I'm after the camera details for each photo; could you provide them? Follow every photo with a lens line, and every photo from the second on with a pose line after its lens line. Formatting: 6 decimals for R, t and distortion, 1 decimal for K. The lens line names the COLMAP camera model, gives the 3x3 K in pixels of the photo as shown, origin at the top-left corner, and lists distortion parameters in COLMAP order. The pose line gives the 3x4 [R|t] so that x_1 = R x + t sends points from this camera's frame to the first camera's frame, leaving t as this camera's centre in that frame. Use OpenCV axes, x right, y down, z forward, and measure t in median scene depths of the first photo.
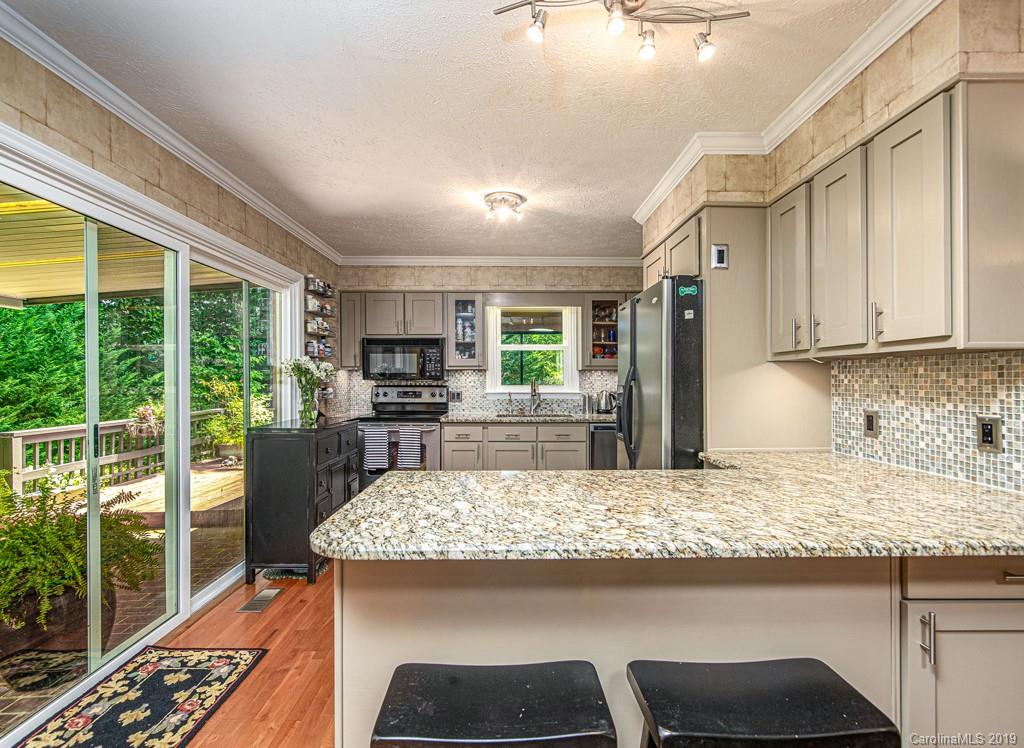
lens RADIAL K [[483.2, 0, 518.5], [0, 483.2, 375.7], [0, 0, 1]] dist [0.000618, -0.000227]
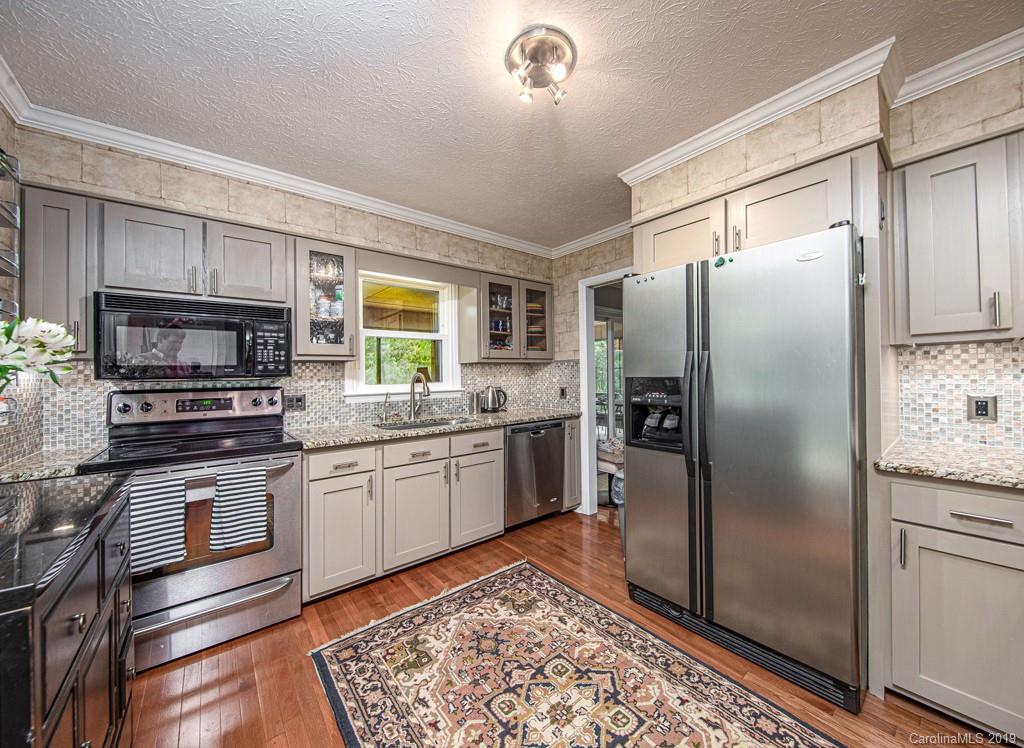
lens RADIAL K [[369.5, 0, 515.6], [0, 369.5, 368.6], [0, 0, 1]] dist [0.000155, -0.000042]
pose [[0.786252, -0.003656, 0.617895, -0.218042], [0.012830, 0.999863, -0.010411, 0.006239], [-0.617773, 0.016113, 0.786192, 0.455573]]
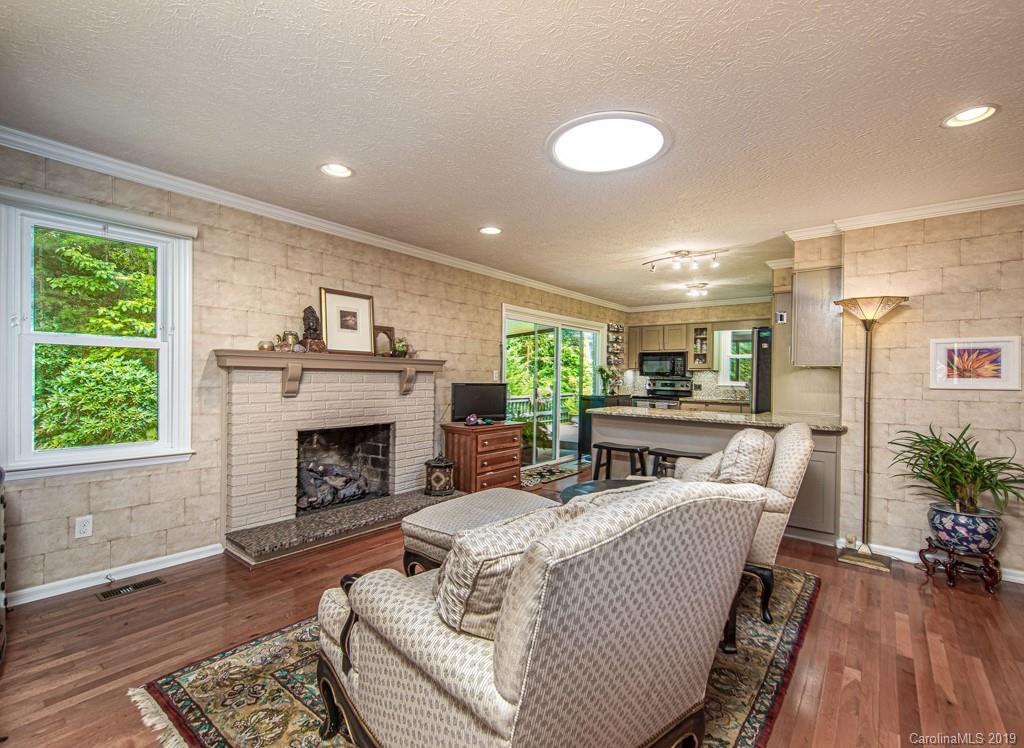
lens RADIAL K [[471.4, 0, 494.5], [0, 471.4, 377.5], [0, 0, 1]] dist [0.001001, 0.000012]
pose [[0.755444, 0.016458, -0.655006, 0.411651], [-0.011147, 0.999863, 0.012266, -0.000567], [0.655118, -0.001964, 0.755524, -0.667362]]
